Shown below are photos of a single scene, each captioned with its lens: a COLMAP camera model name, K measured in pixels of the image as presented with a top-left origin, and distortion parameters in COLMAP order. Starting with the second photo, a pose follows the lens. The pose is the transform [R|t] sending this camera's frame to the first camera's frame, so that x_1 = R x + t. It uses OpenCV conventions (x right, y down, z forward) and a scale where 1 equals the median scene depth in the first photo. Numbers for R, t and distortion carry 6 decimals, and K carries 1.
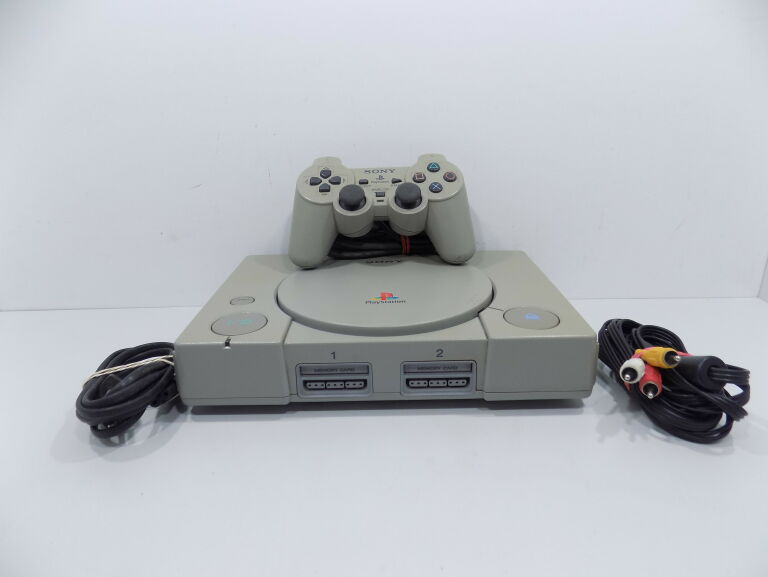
lens RADIAL K [[515.7, 0, 386.3], [0, 515.7, 284.0], [0, 0, 1]] dist [-0.009889, -0.000864]
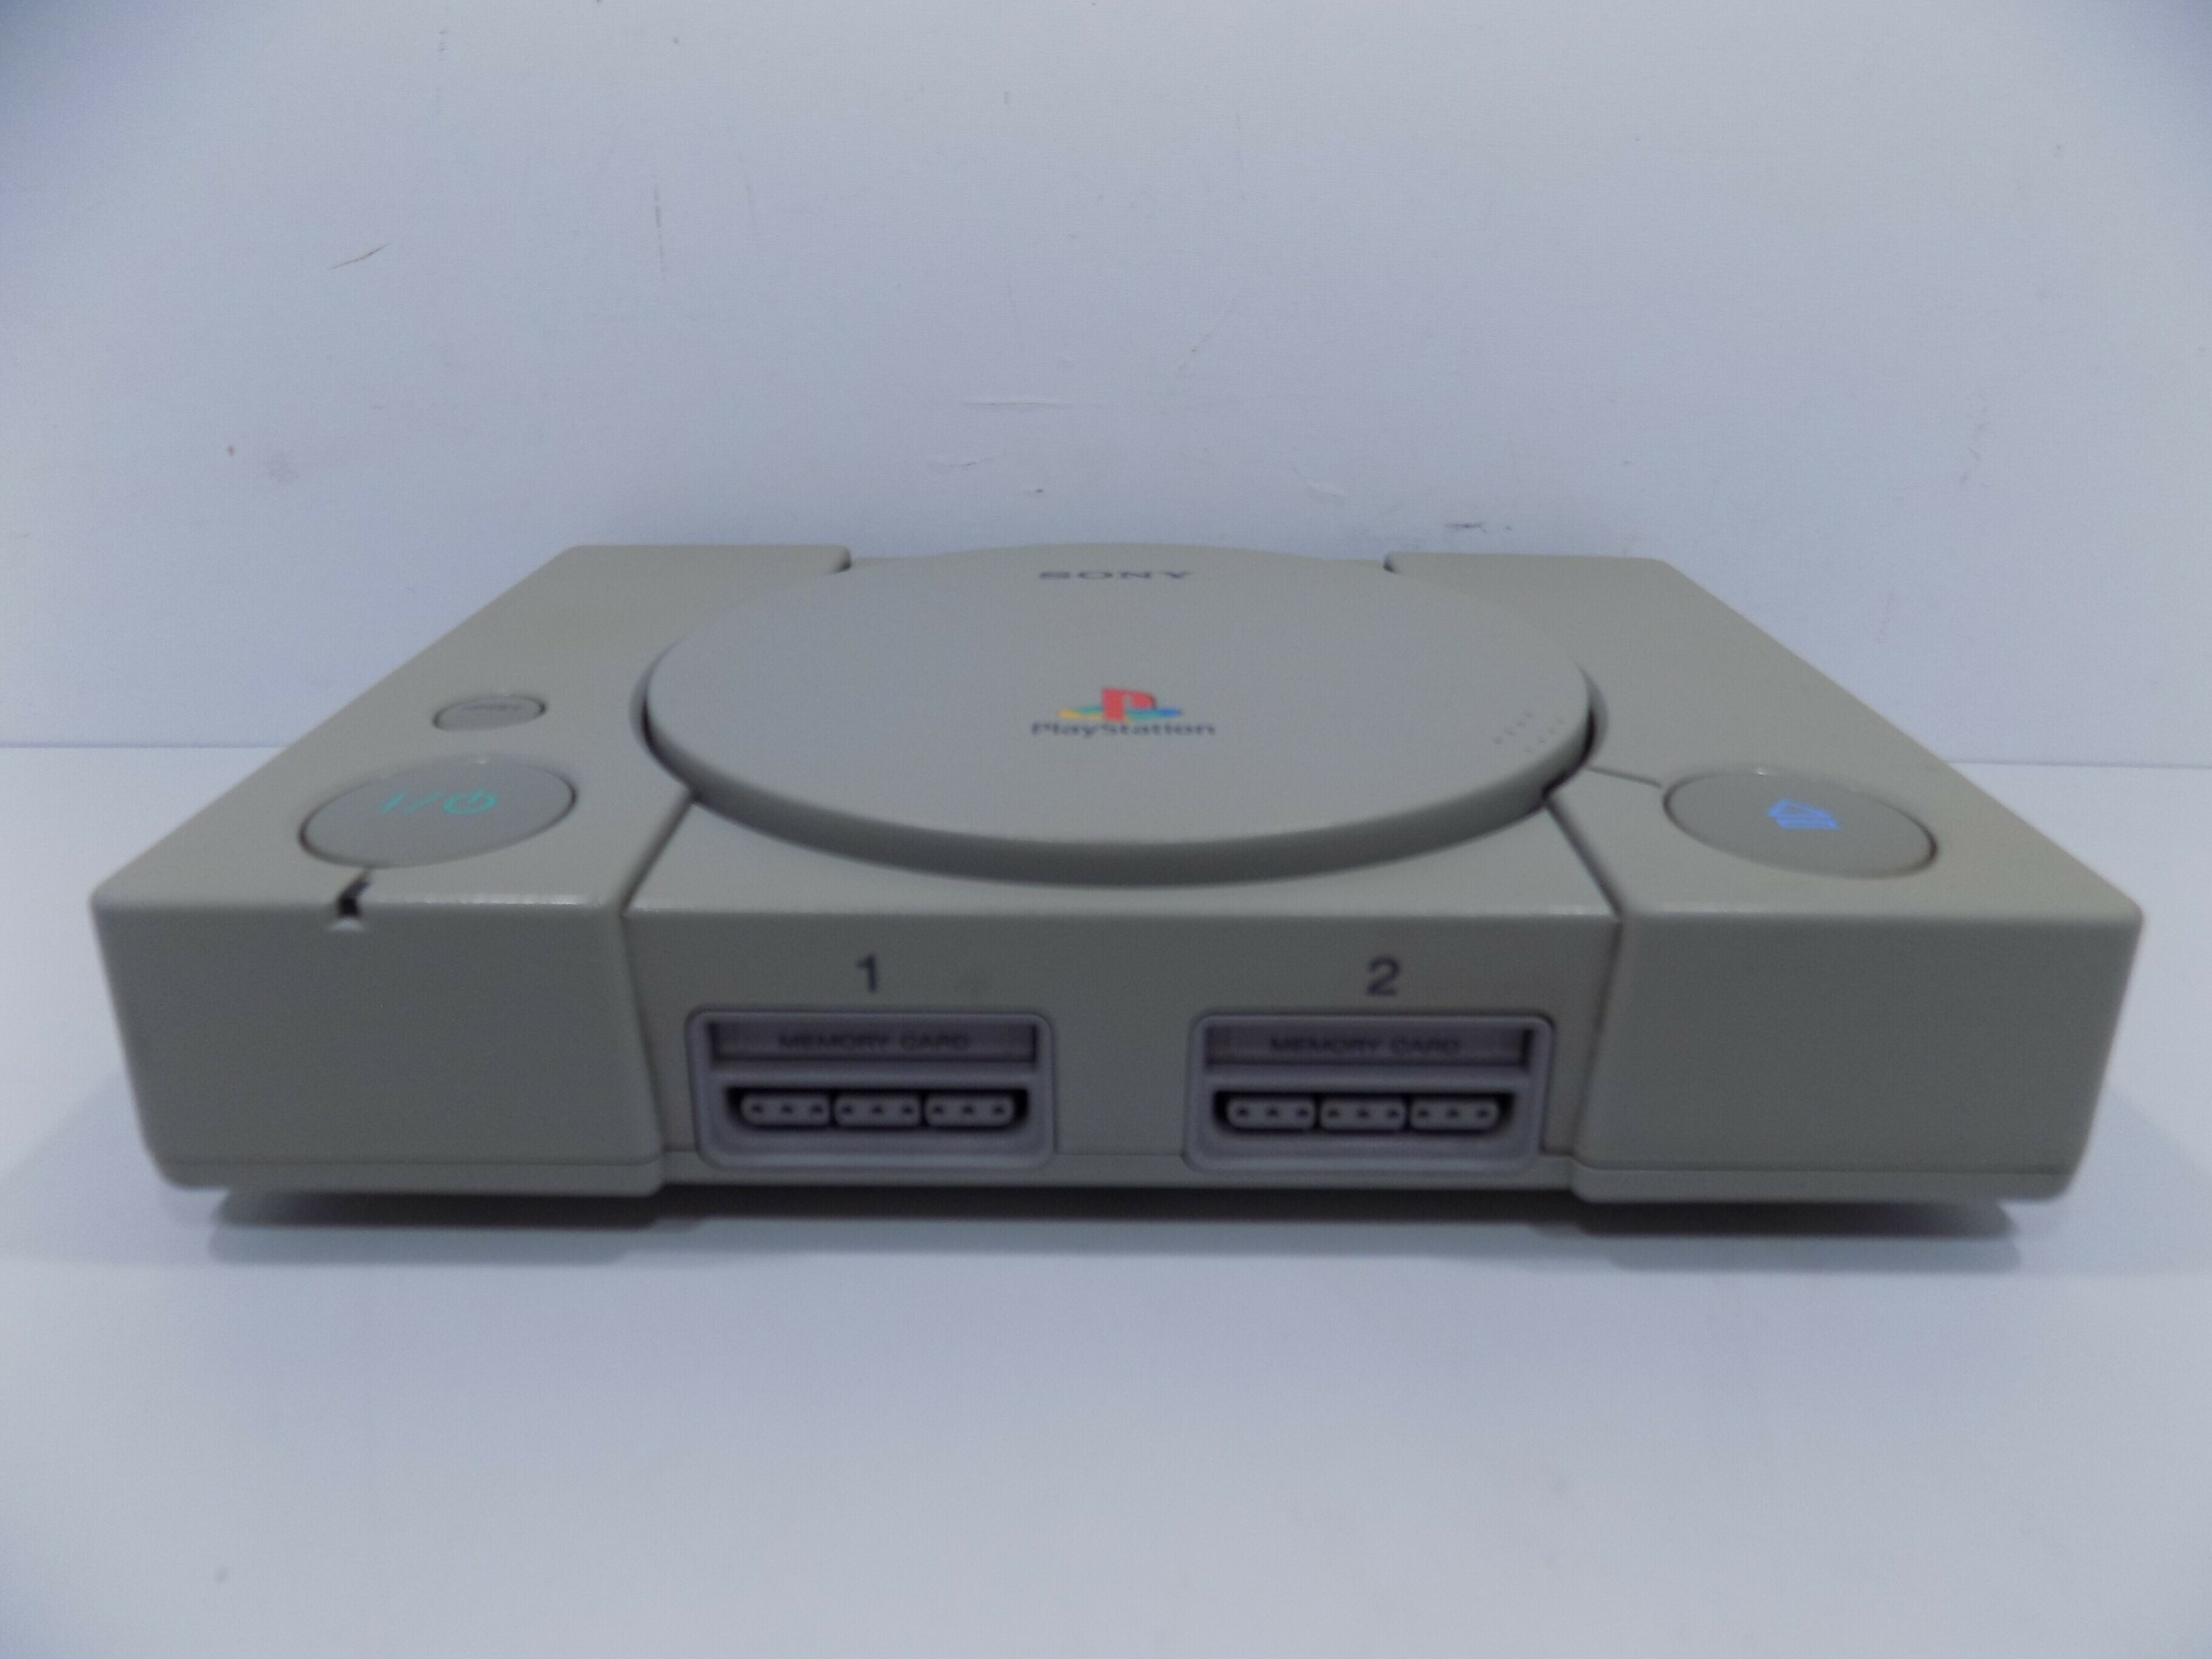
lens RADIAL K [[1485.2, 0, 1124.4], [0, 1485.2, 812.3], [0, 0, 1]] dist [-0.009889, -0.000864]
pose [[0.999157, 0.028276, 0.029777, -0.019638], [-0.029872, 0.998063, 0.054574, 0.037827], [-0.028176, -0.055418, 0.998066, 0.399393]]
